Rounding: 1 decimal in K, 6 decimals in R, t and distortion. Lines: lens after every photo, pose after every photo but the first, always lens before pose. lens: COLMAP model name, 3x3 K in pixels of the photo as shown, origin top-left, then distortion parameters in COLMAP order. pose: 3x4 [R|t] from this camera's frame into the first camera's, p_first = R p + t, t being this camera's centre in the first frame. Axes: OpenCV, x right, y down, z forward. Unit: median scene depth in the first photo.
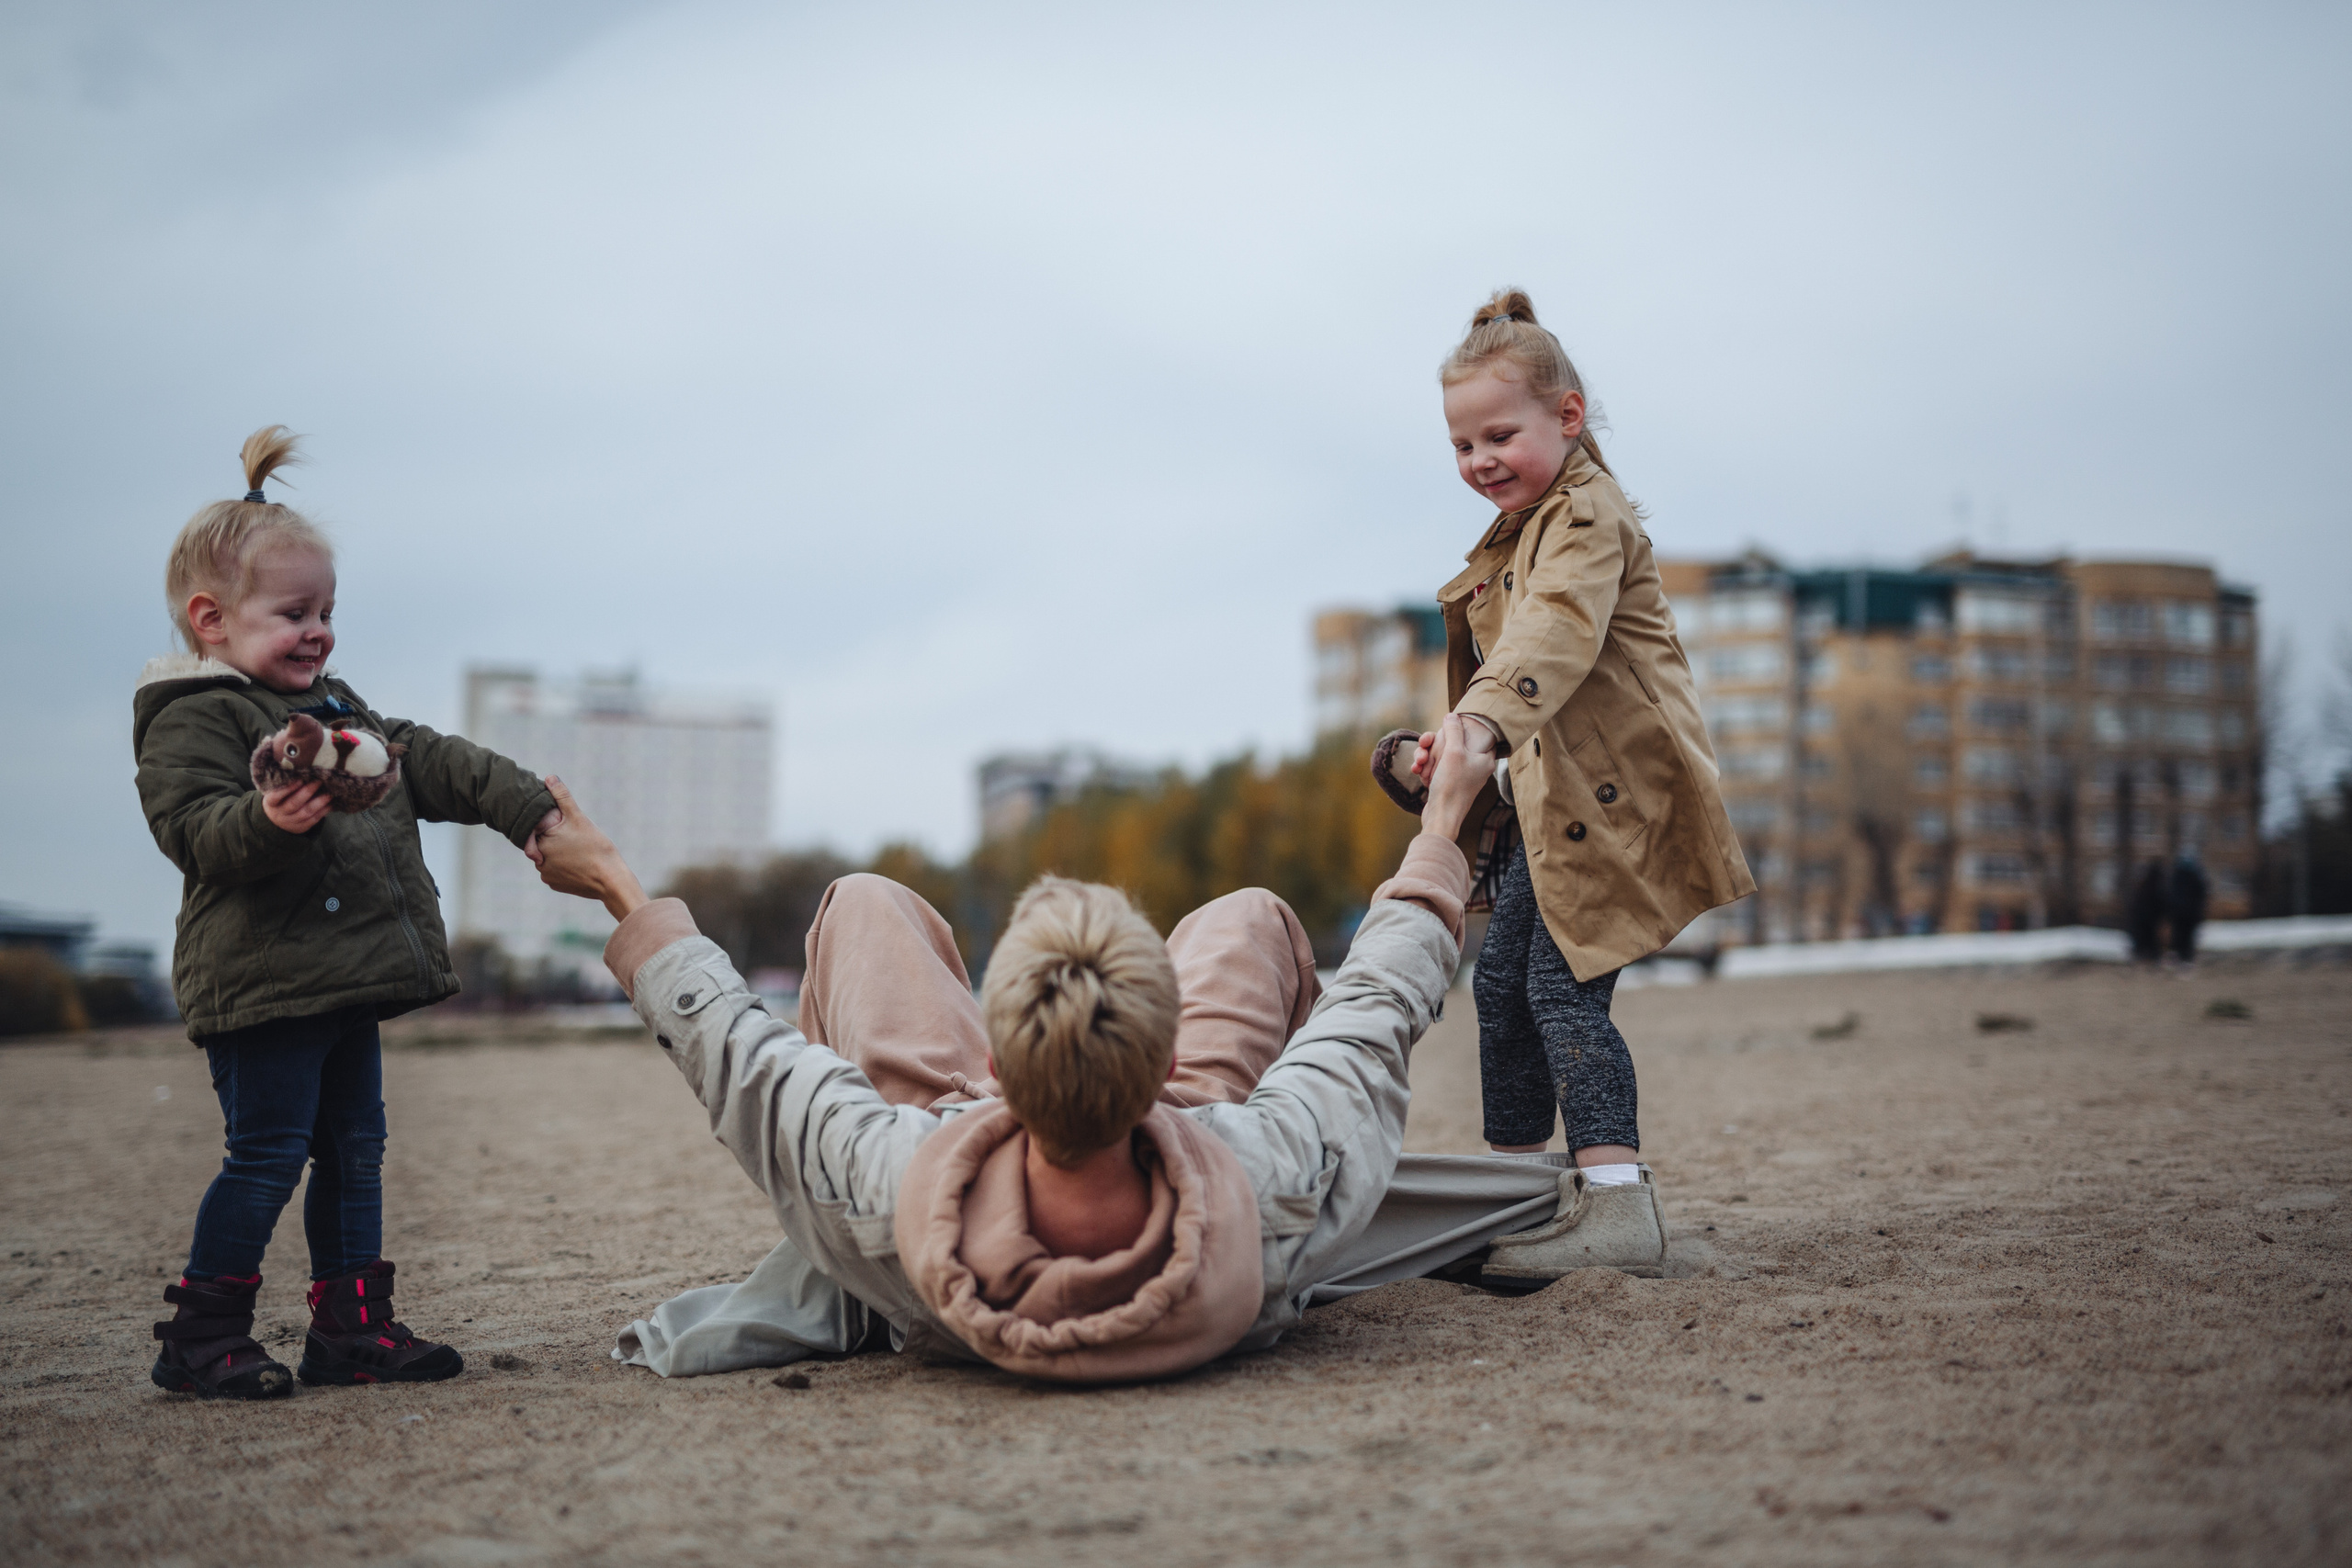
lens RADIAL K [[3362.3, 0, 1175.6], [0, 3362.3, 786.7], [0, 0, 1]] dist [0.028508, 0.000000]
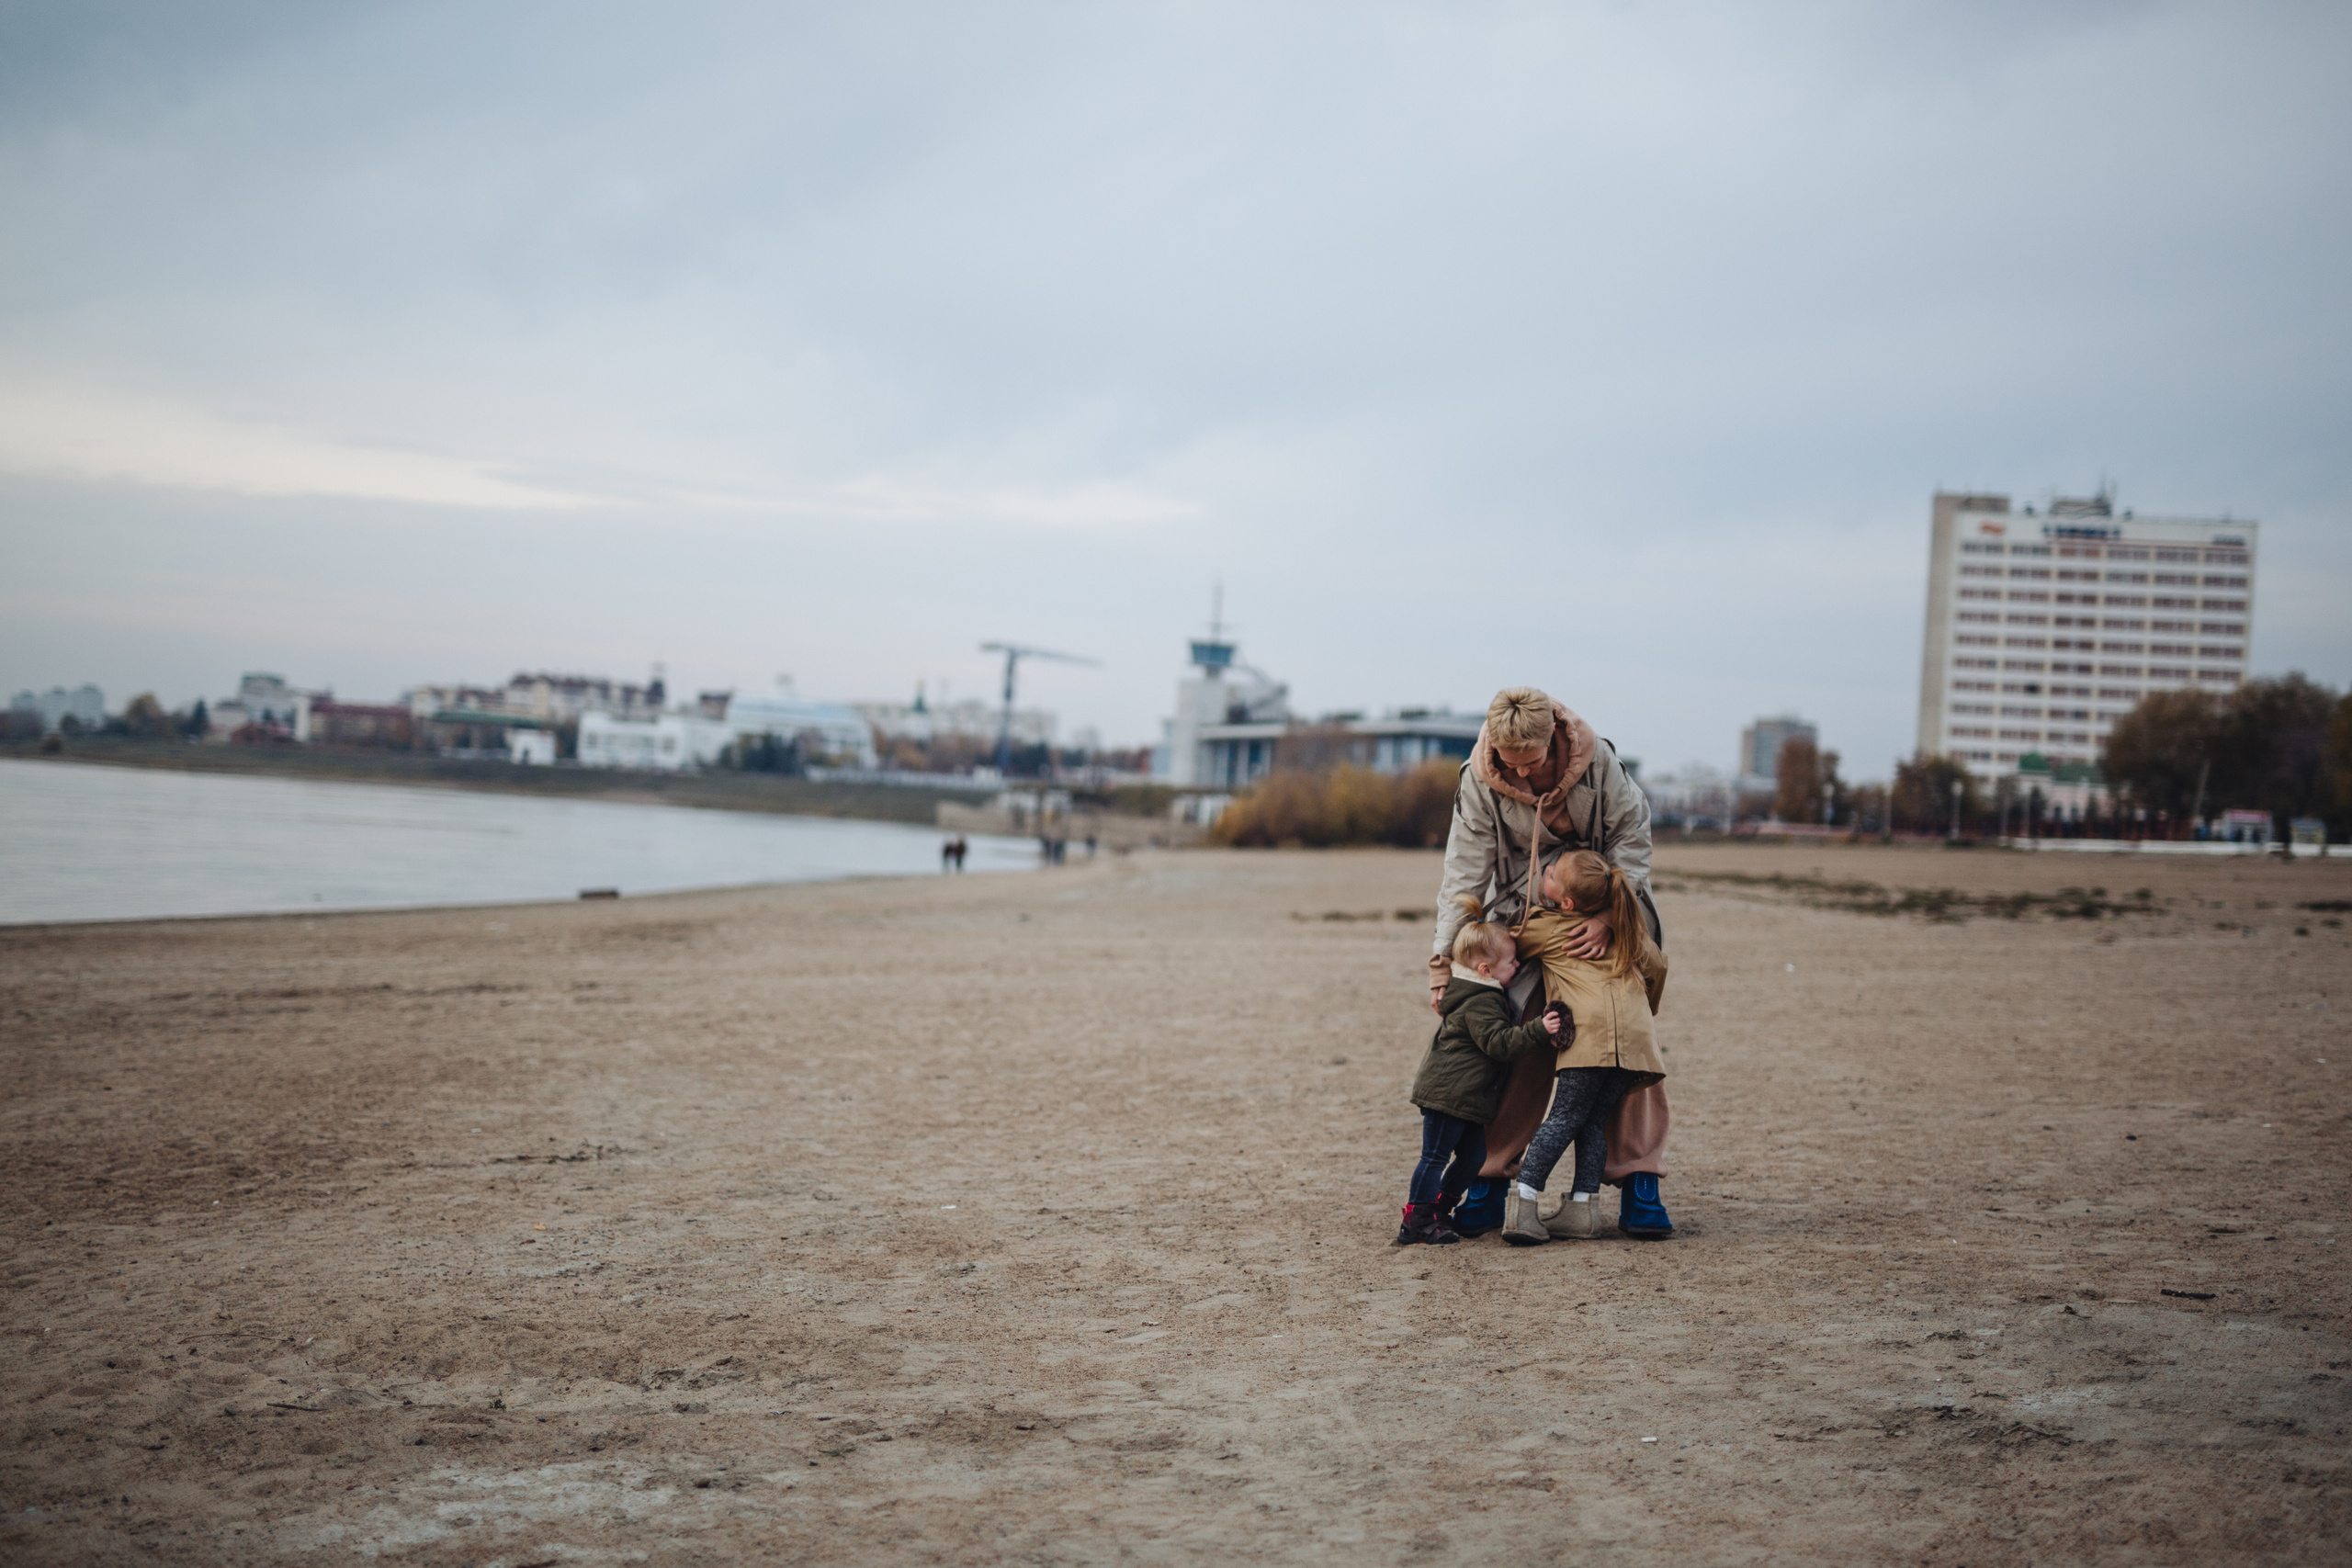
lens RADIAL K [[3362.3, 0, 1168.7], [0, 3362.3, 785.7], [0, 0, 1]] dist [0.028508, 0.000000]
pose [[0.908762, 0.034428, -0.415891, 0.192064], [-0.011761, 0.998308, 0.056942, -0.171881], [0.417148, -0.046855, 0.907630, -1.177941]]
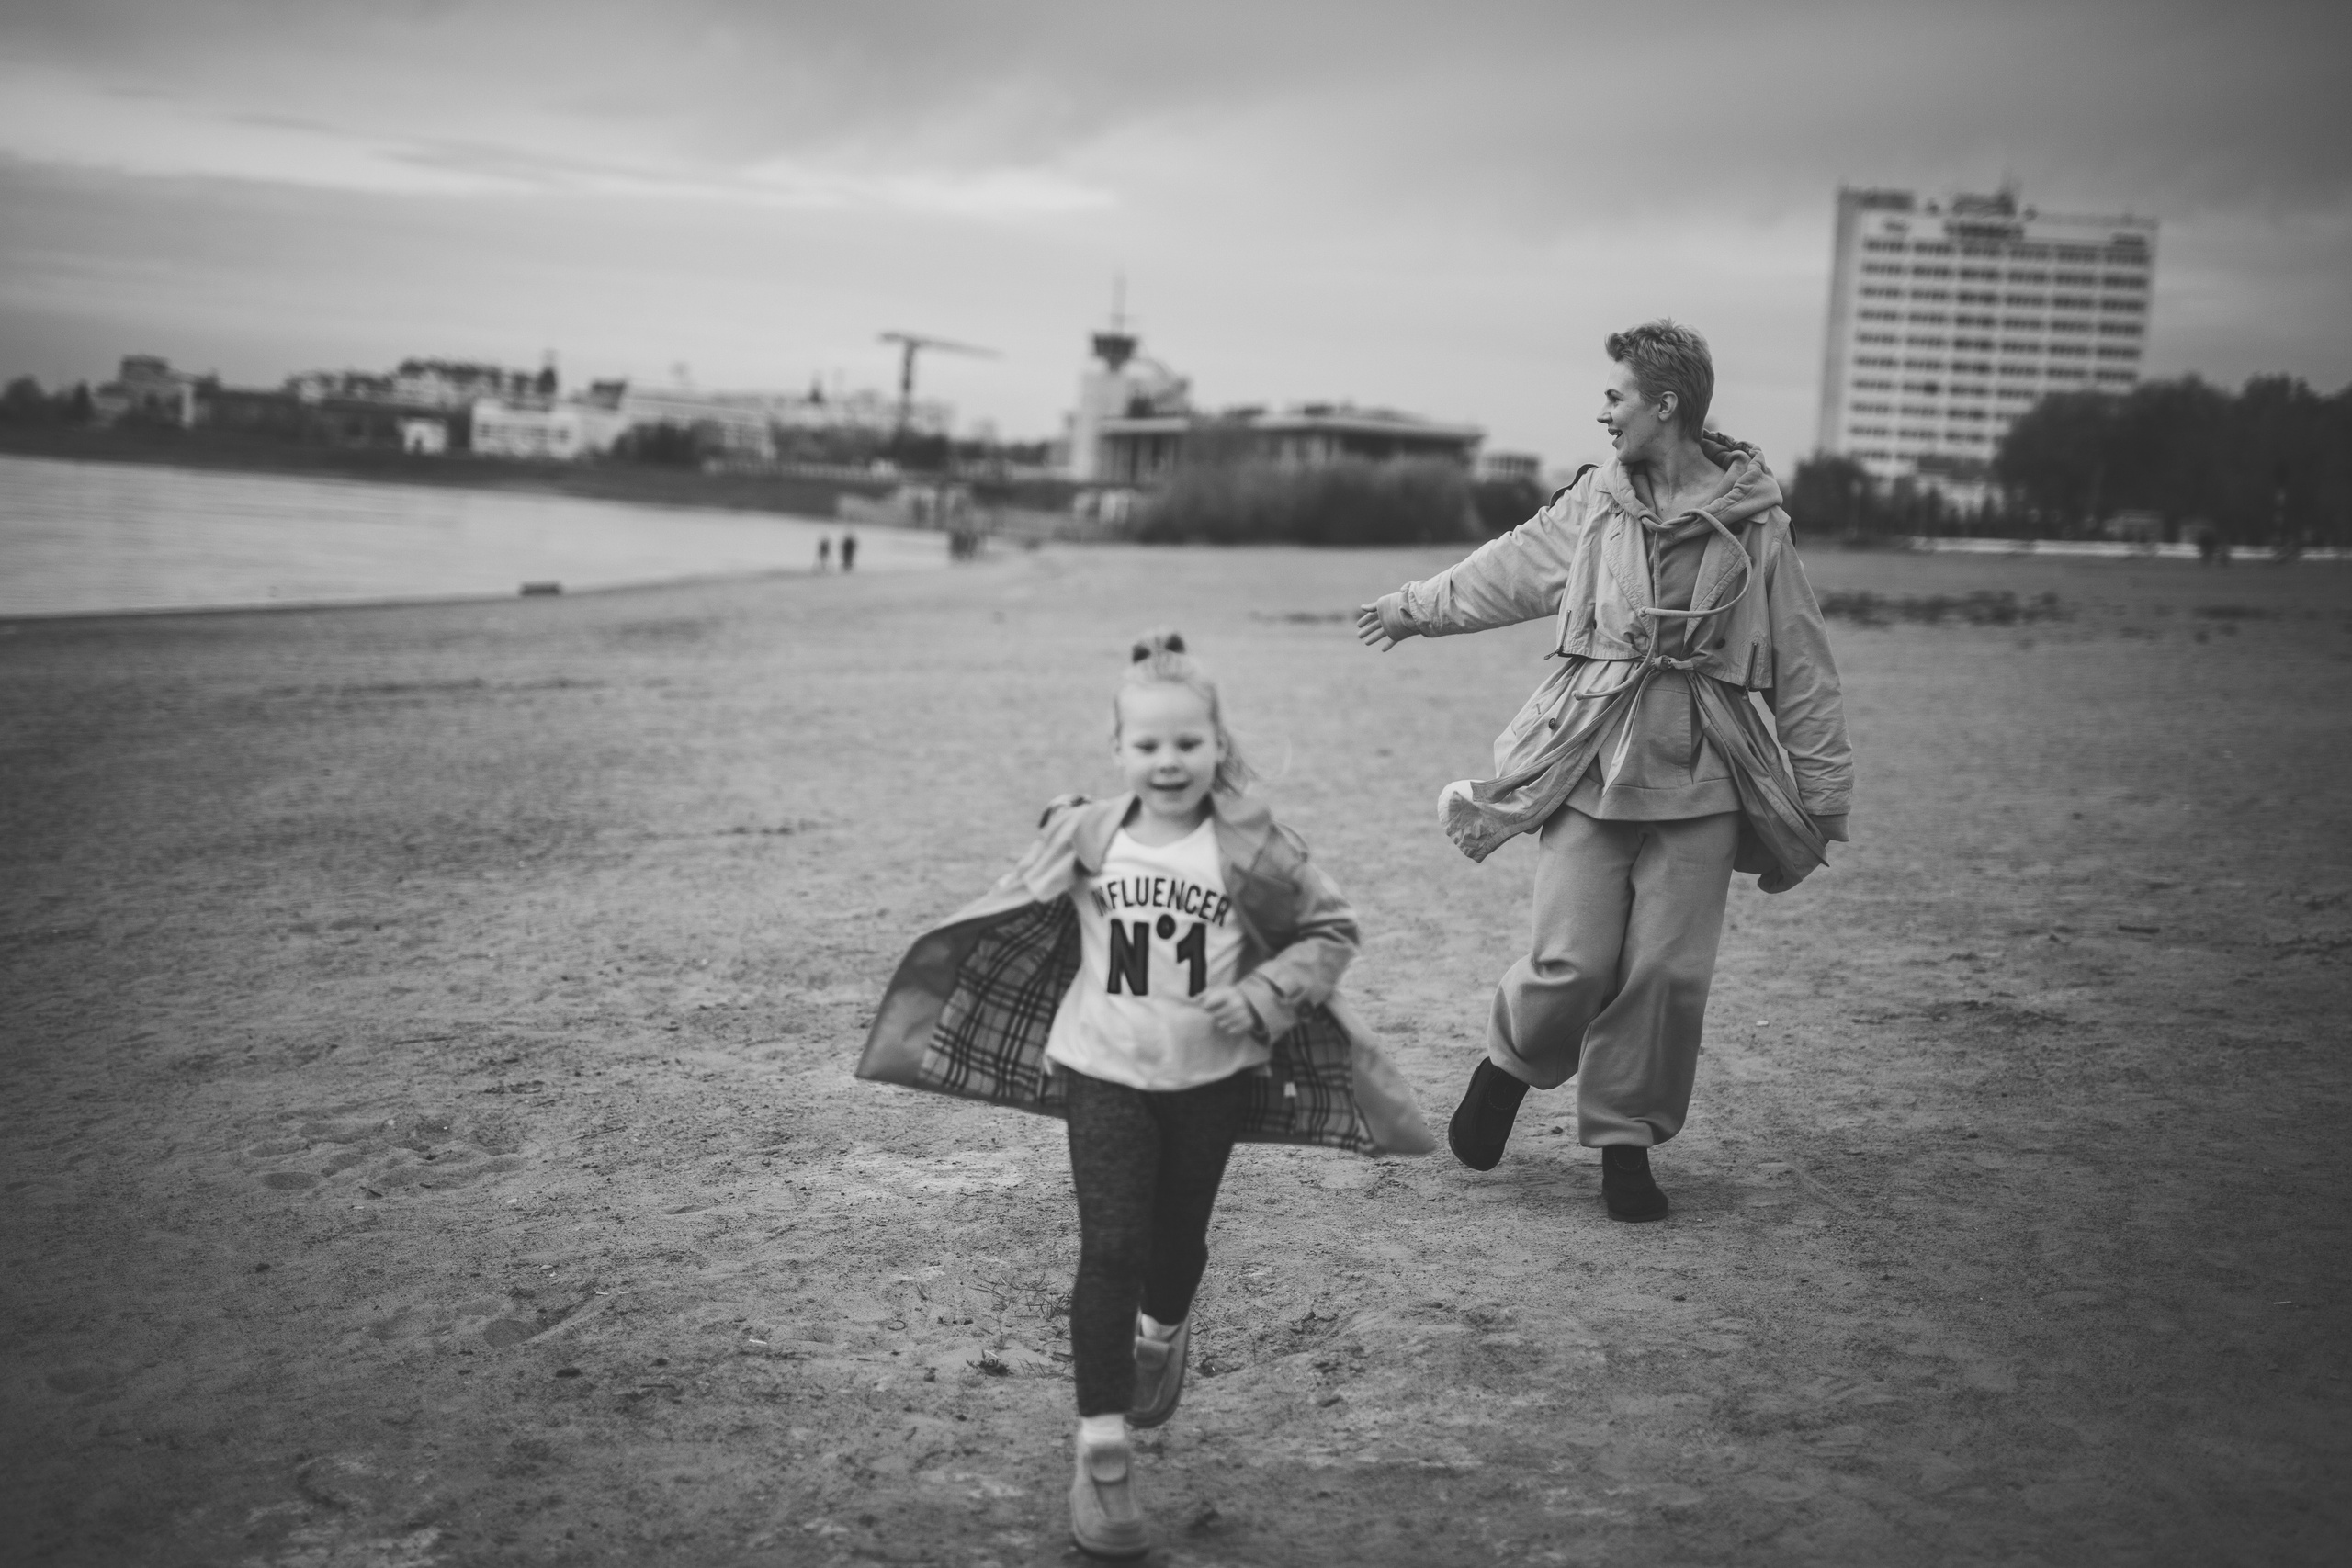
lens RADIAL K [[3362.3, 0, 1186.0], [0, 3362.3, 797.4], [0, 0, 1]] dist [0.028508, 0.000000]
pose [[0.922673, 0.076048, -0.378009, 0.206892], [-0.019992, 0.988474, 0.150064, -0.210692], [0.385064, -0.130903, 0.913559, -1.507449]]
